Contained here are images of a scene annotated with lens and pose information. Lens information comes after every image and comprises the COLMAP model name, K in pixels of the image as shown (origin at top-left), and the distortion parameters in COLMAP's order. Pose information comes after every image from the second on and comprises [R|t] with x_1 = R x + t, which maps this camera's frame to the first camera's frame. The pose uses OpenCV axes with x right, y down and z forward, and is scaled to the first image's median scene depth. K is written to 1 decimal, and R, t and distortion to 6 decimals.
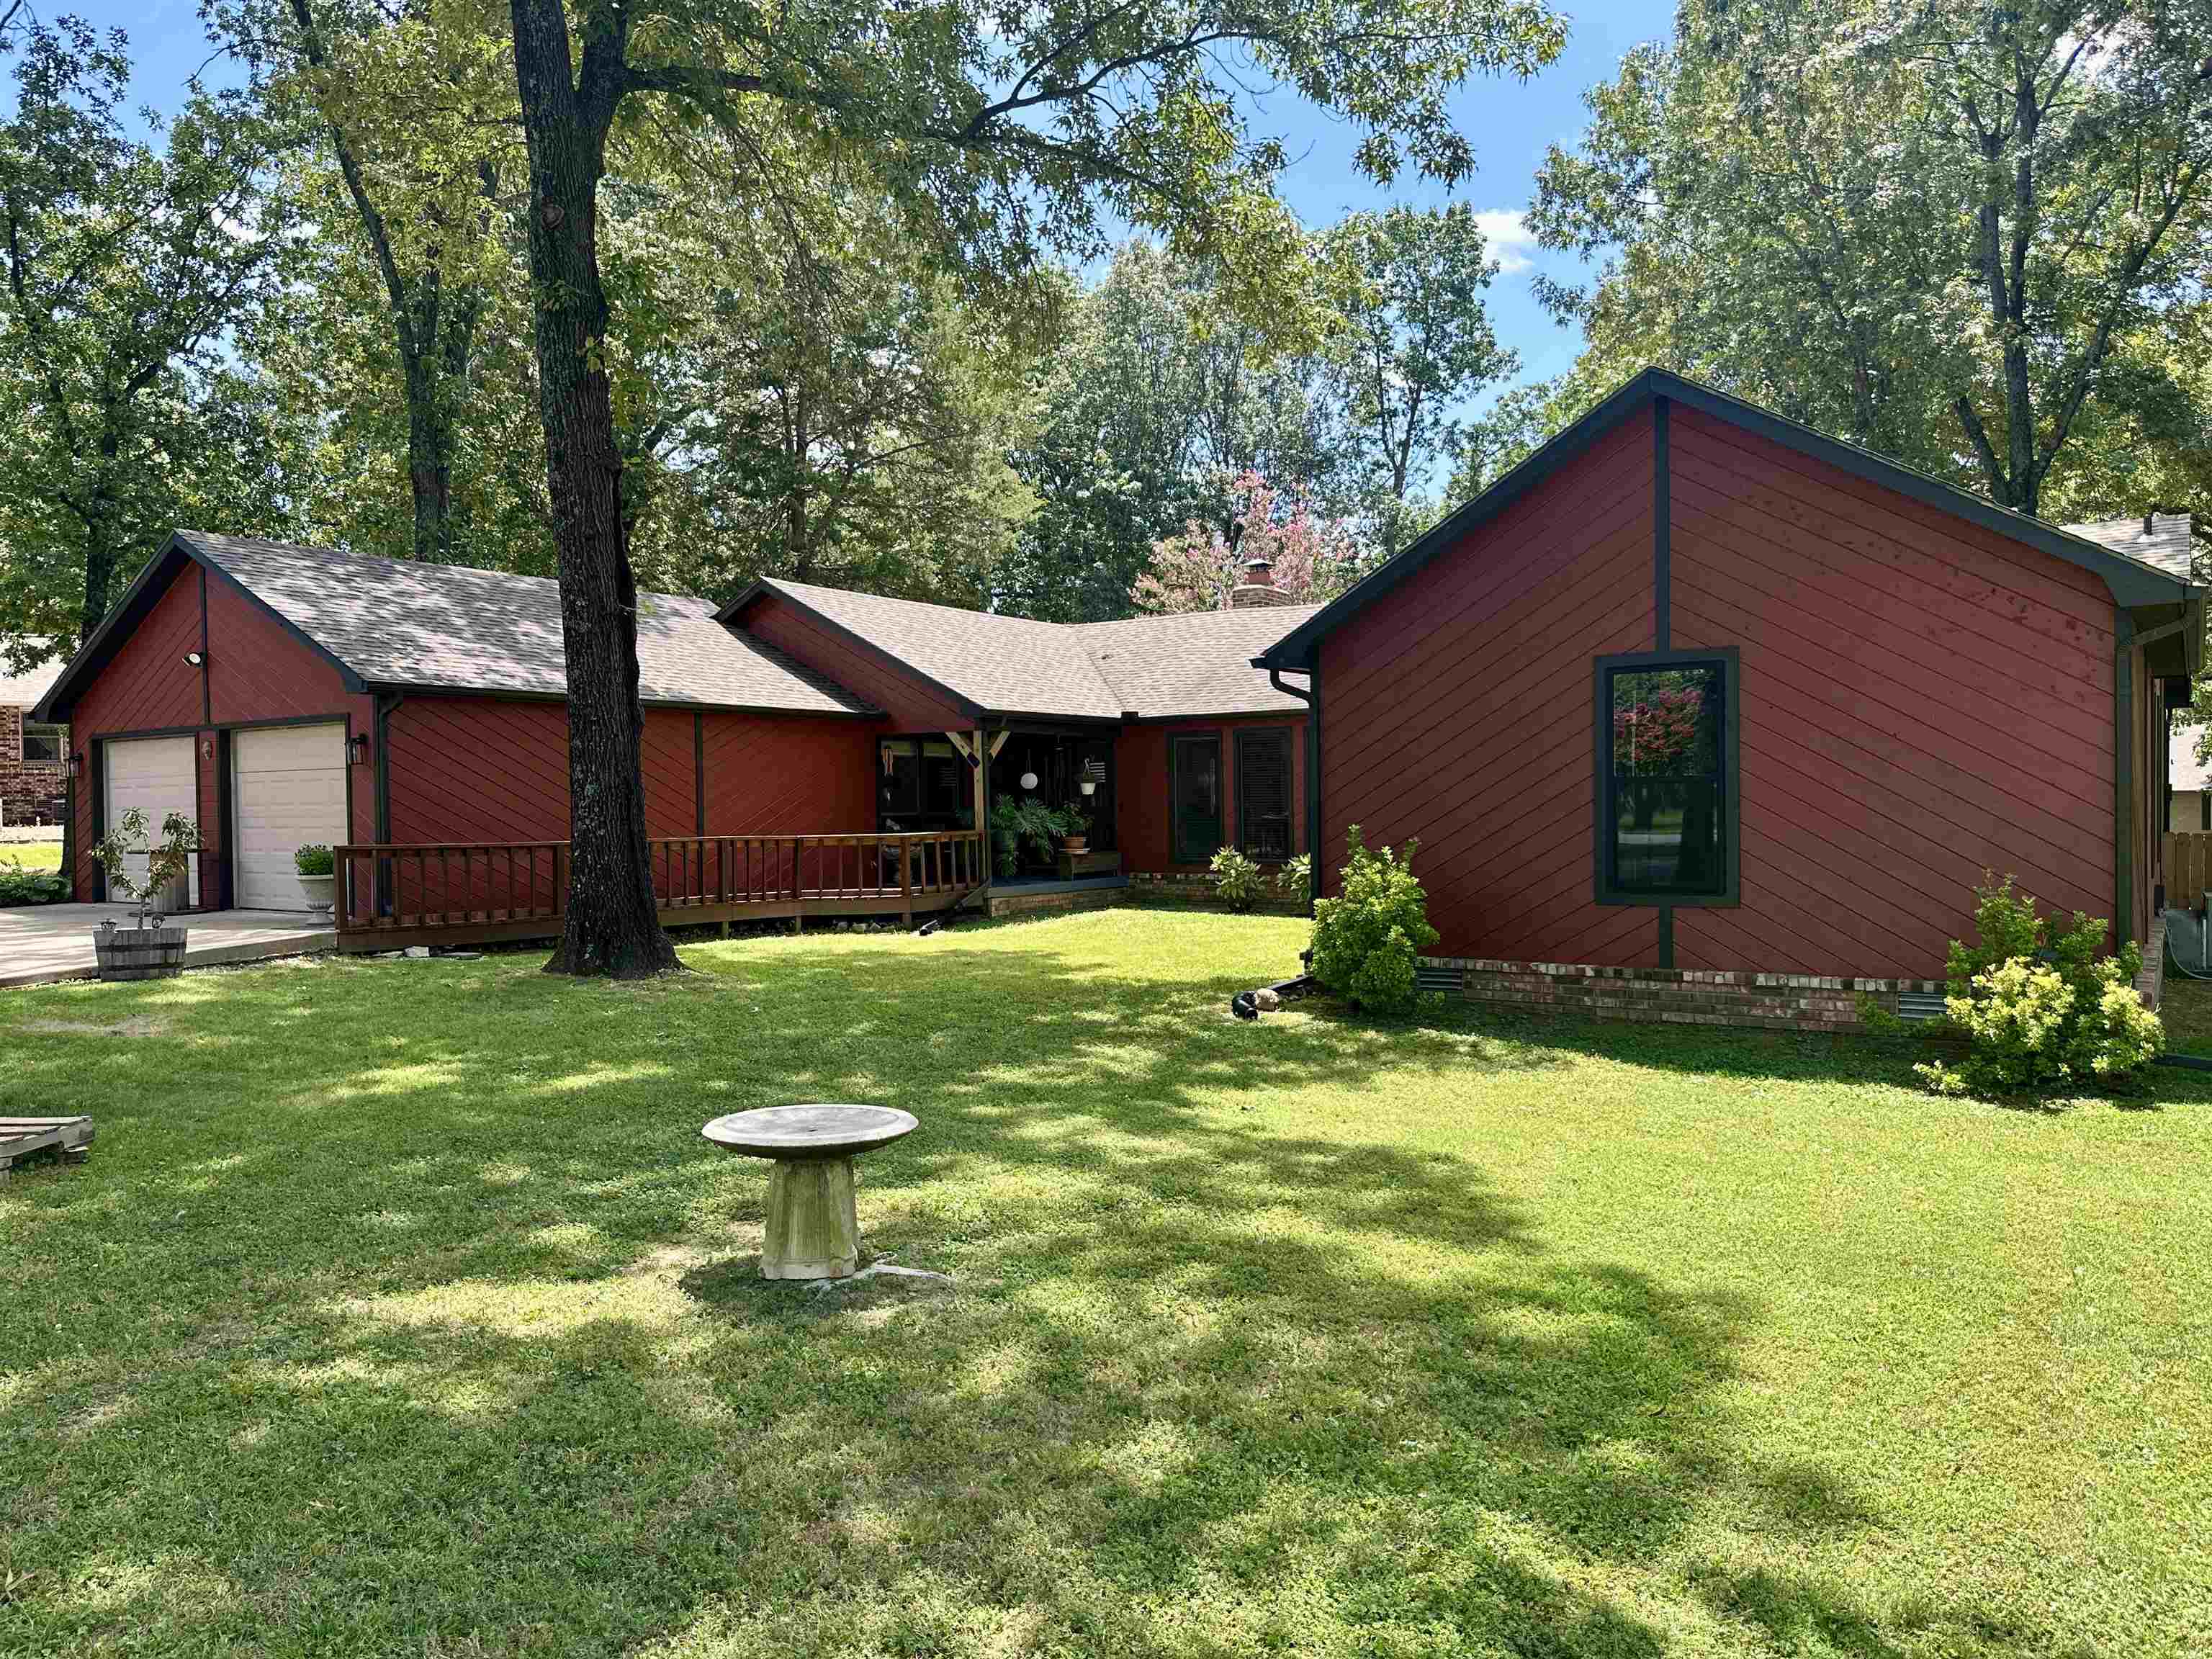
lens RADIAL K [[1554.4, 0, 1116.2], [0, 1554.4, 843.5], [0, 0, 1]] dist [-0.002297, -0.004918]
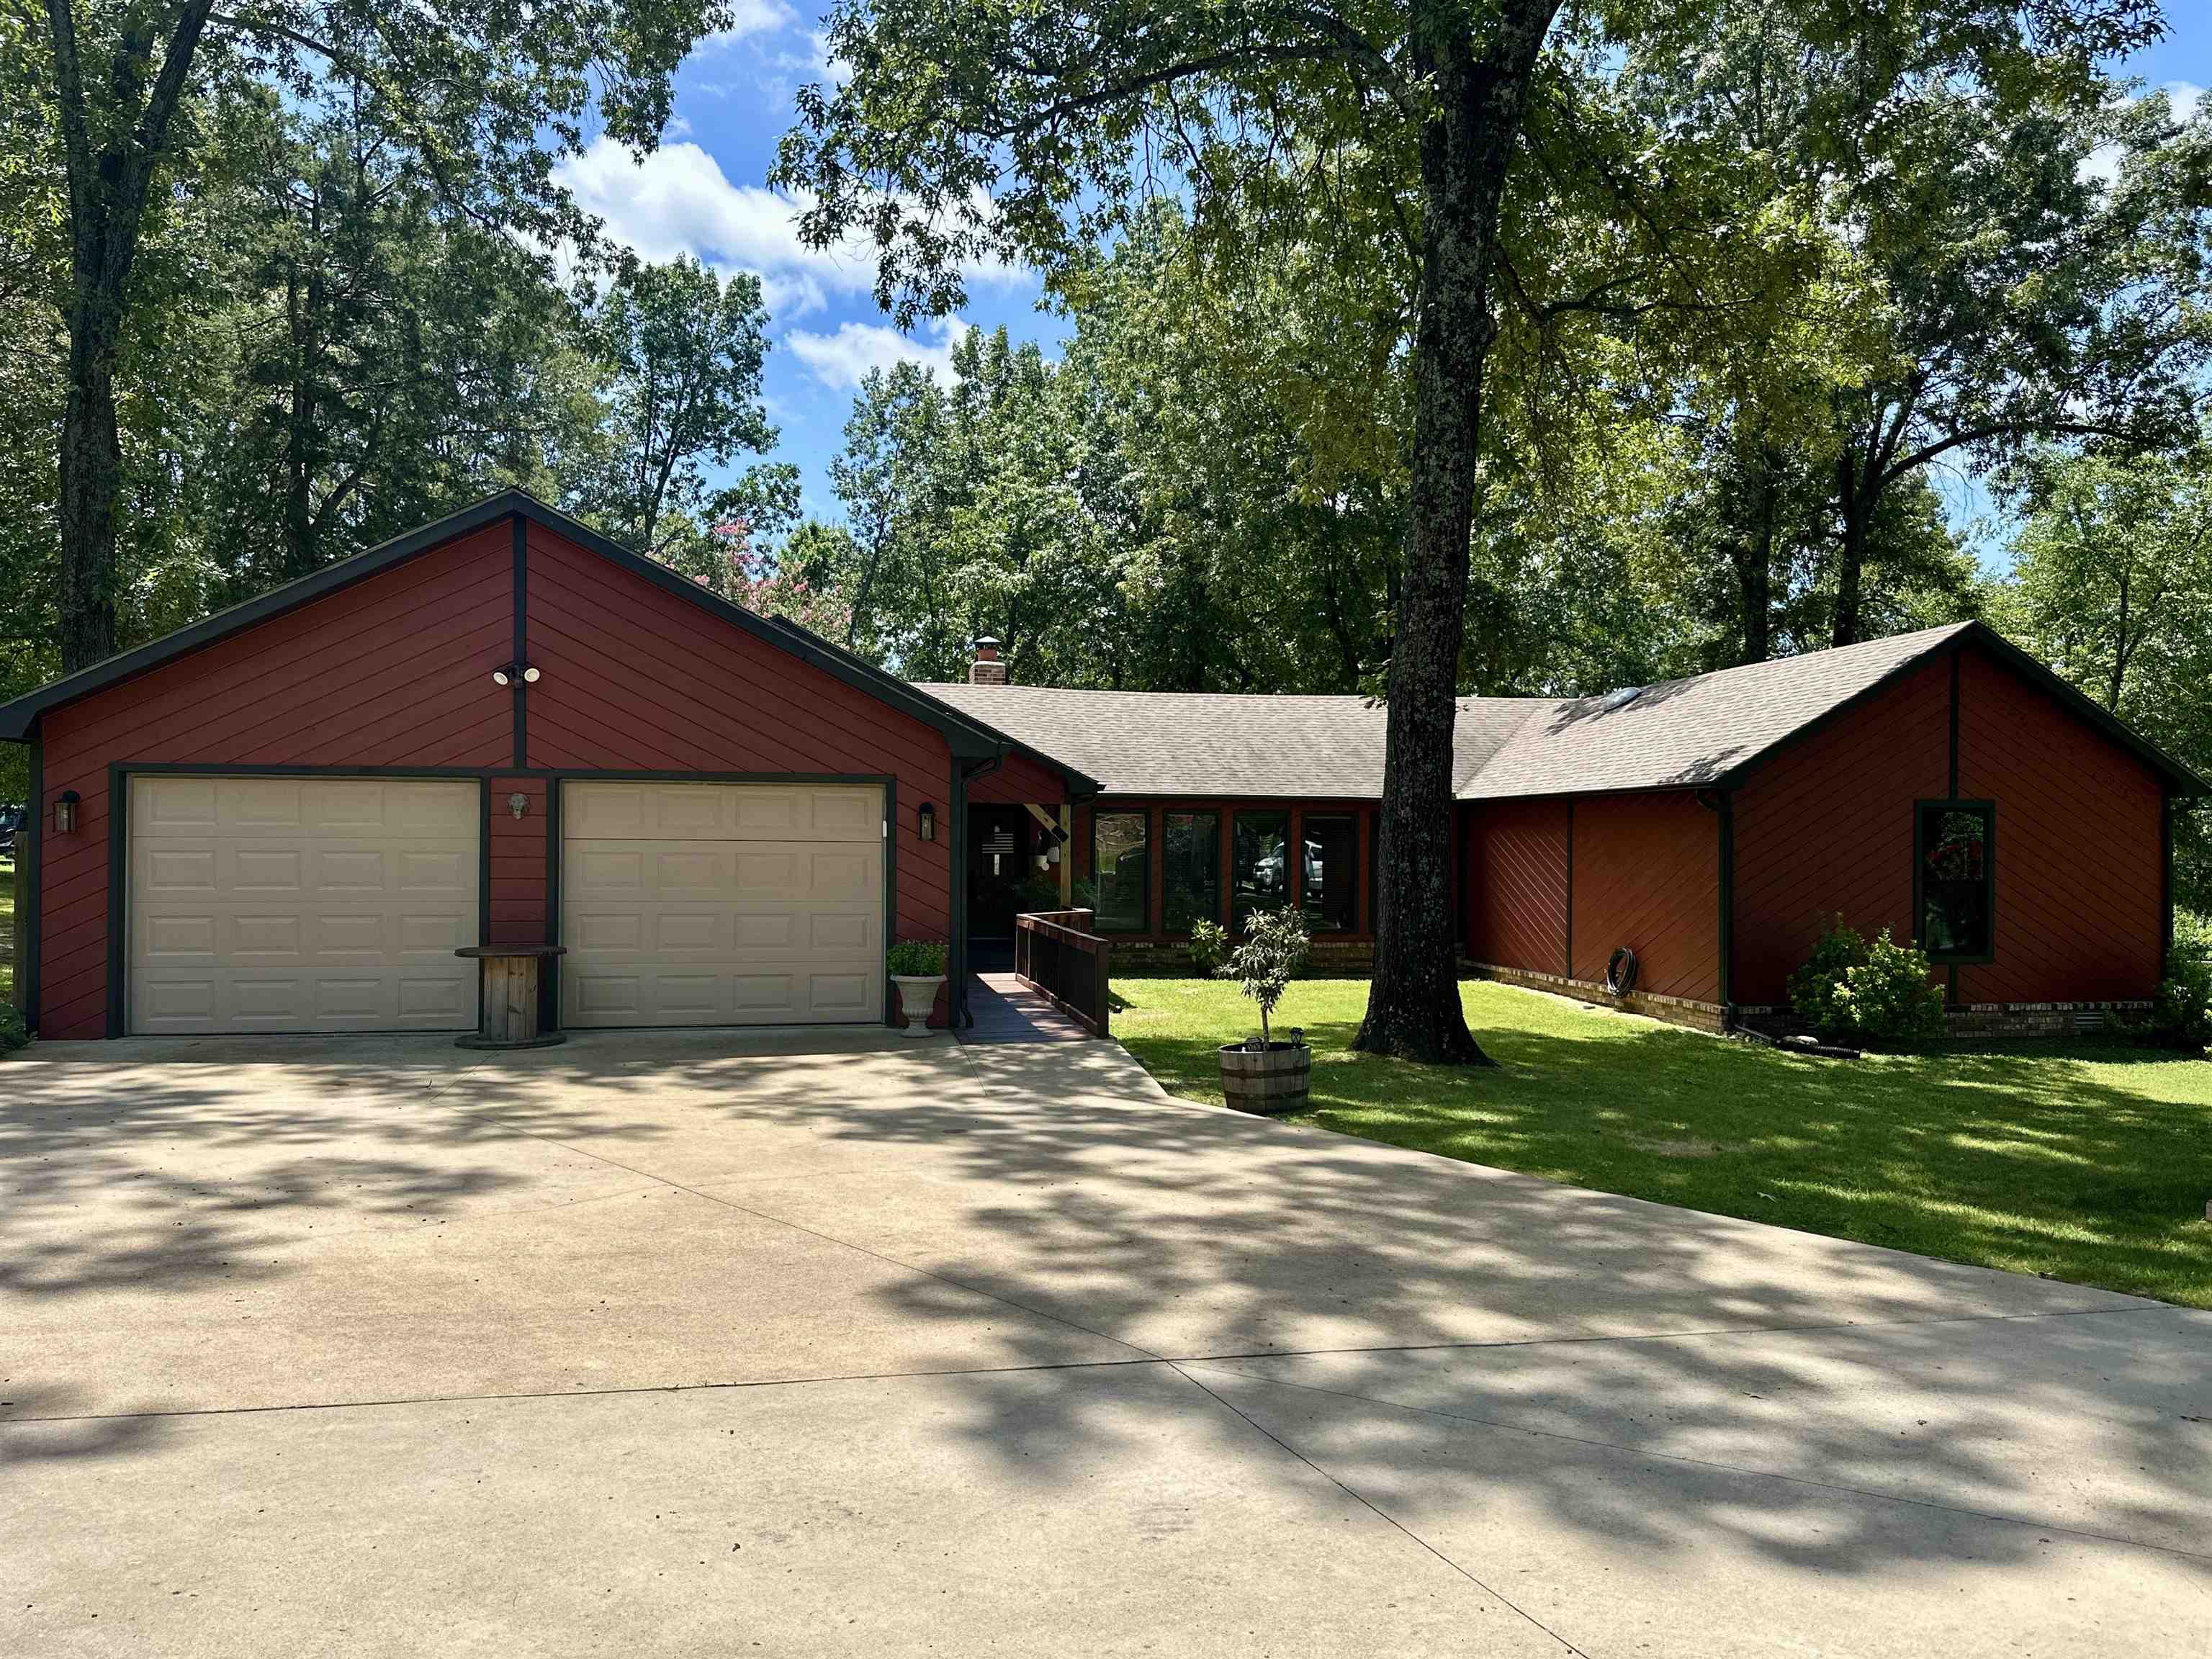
lens RADIAL K [[1554.4, 0, 1106.0], [0, 1554.4, 829.2], [0, 0, 1]] dist [-0.002297, -0.004918]
pose [[0.714803, 0.027290, 0.698794, -1.331992], [-0.000683, 0.999265, -0.038325, -0.033709], [-0.699326, 0.026917, 0.714296, 0.478340]]
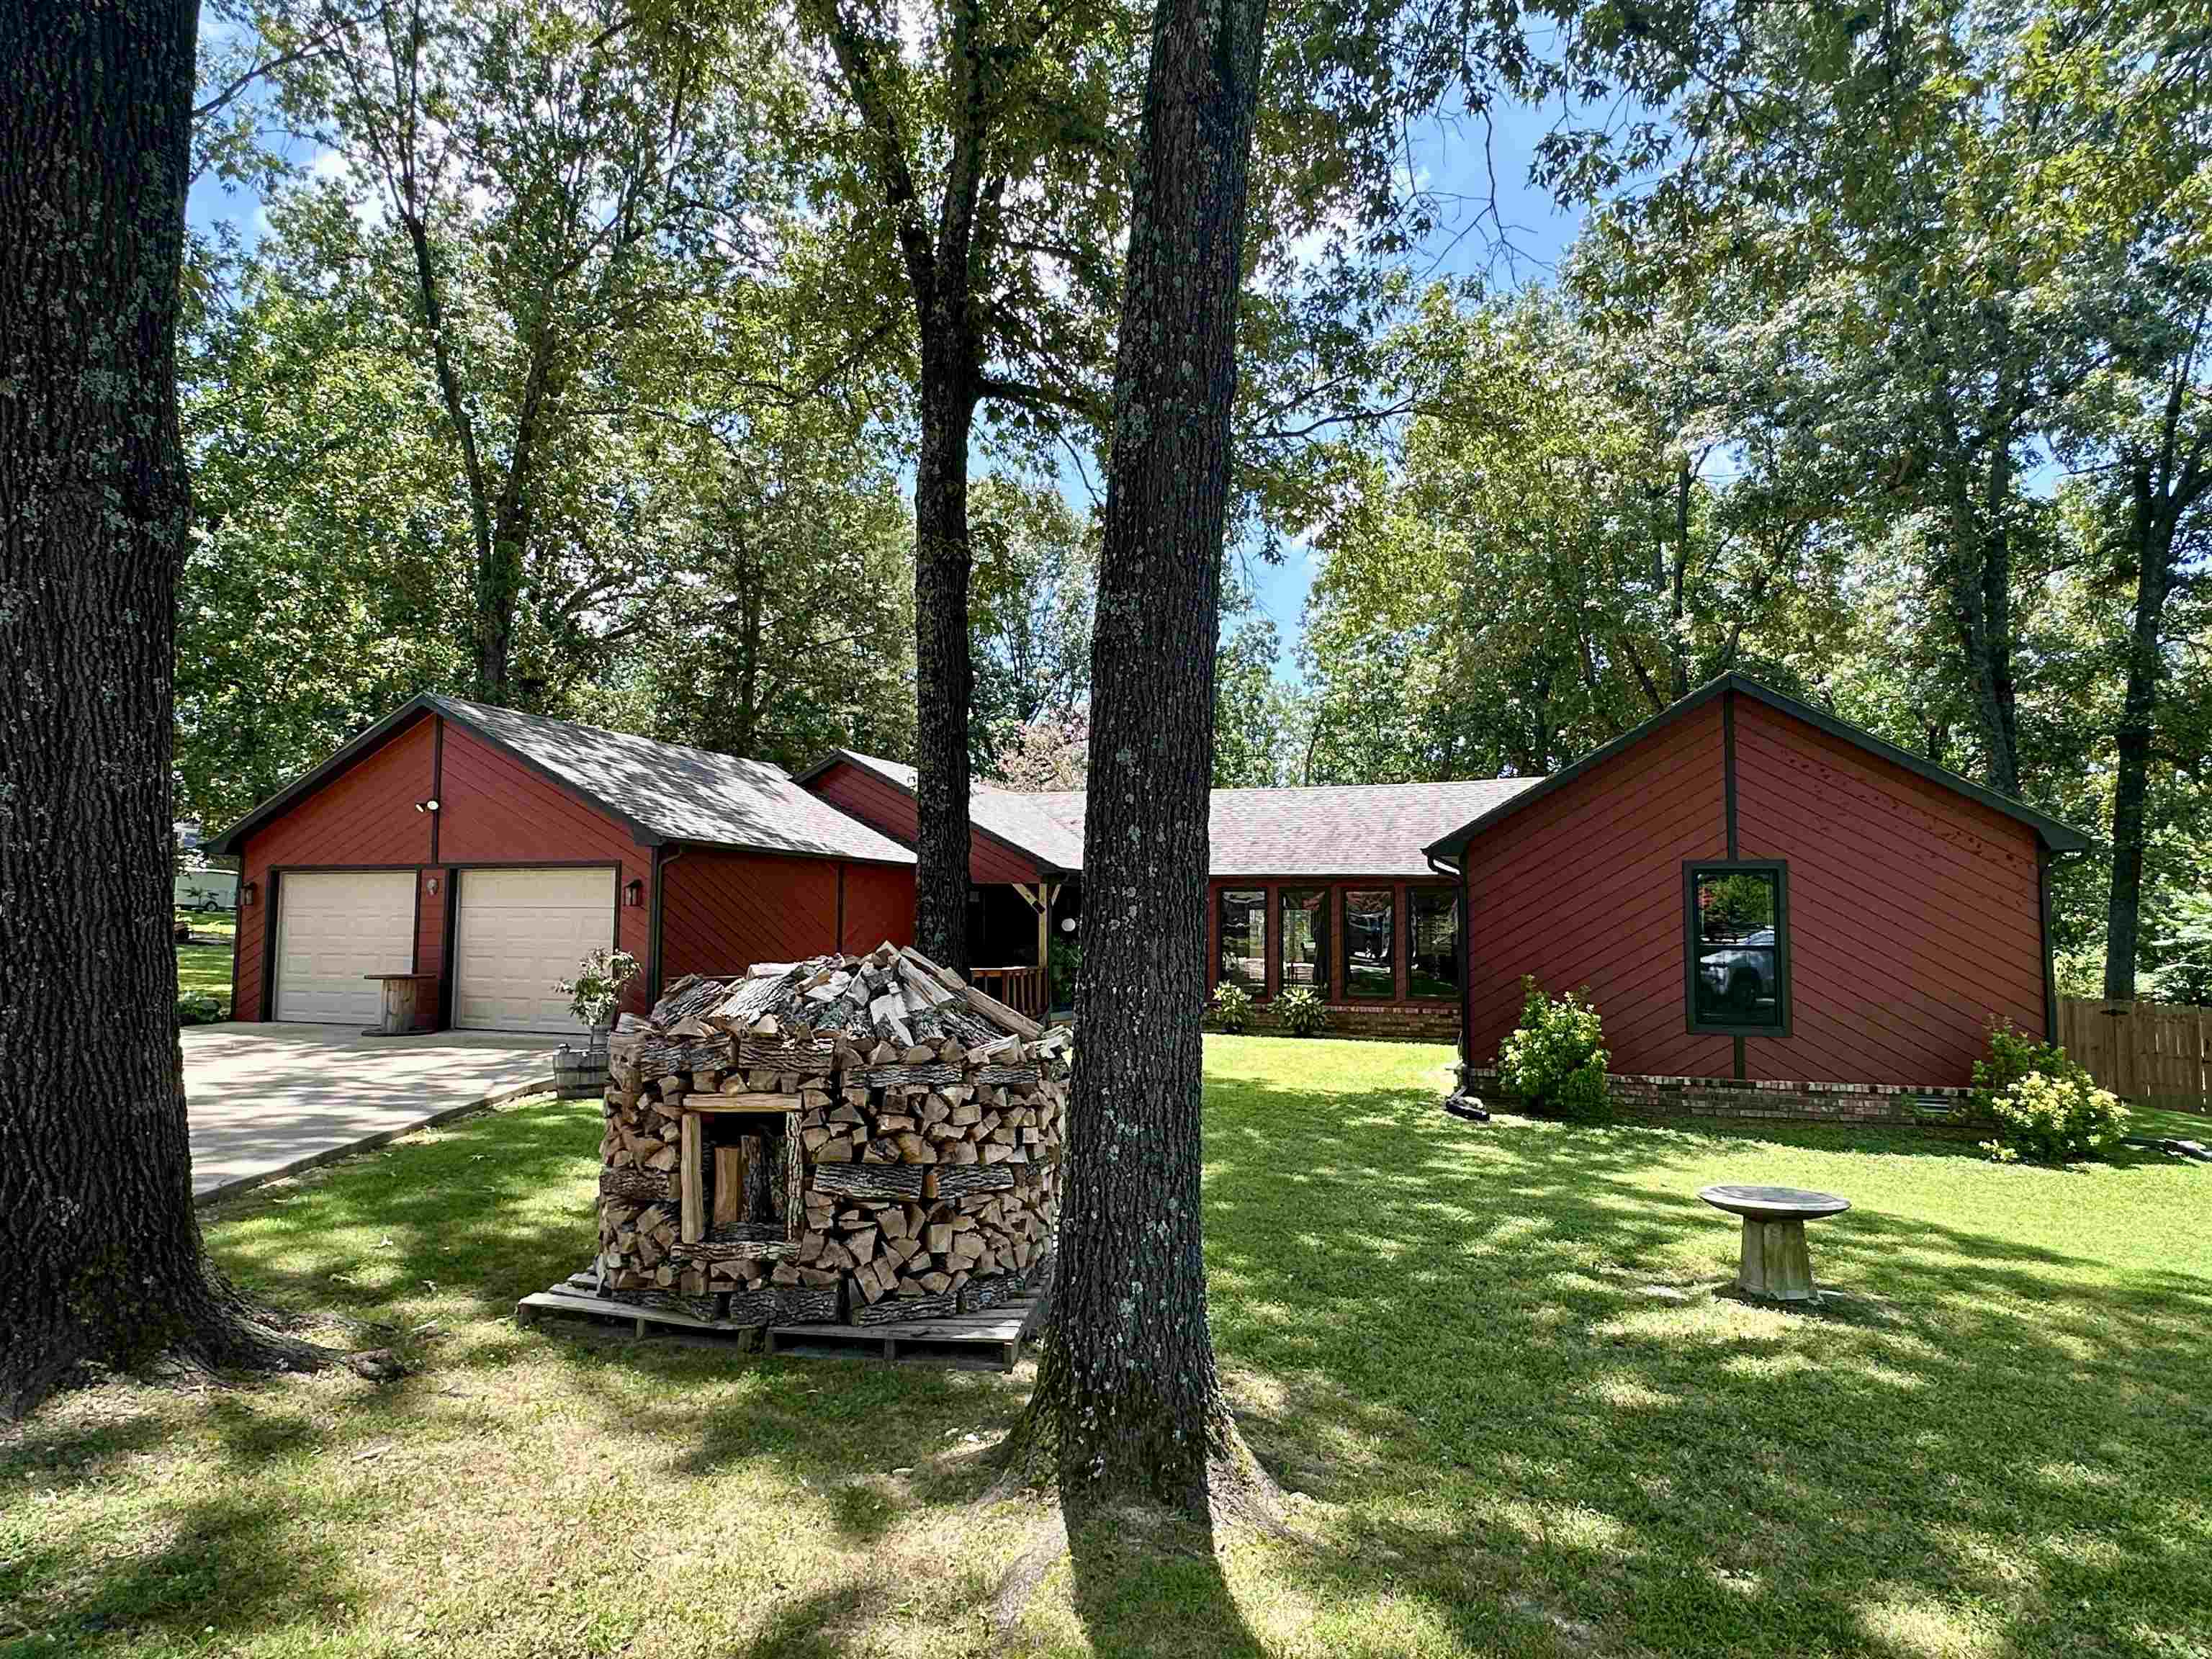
lens RADIAL K [[1318.3, 0, 1100.0], [0, 1318.3, 823.7], [0, 0, 1]] dist [-0.014423, 0.002830]
pose [[0.969652, 0.040170, 0.241168, -0.525711], [-0.014900, 0.994286, -0.105704, -0.017736], [-0.244036, 0.098903, 0.964710, -0.057080]]
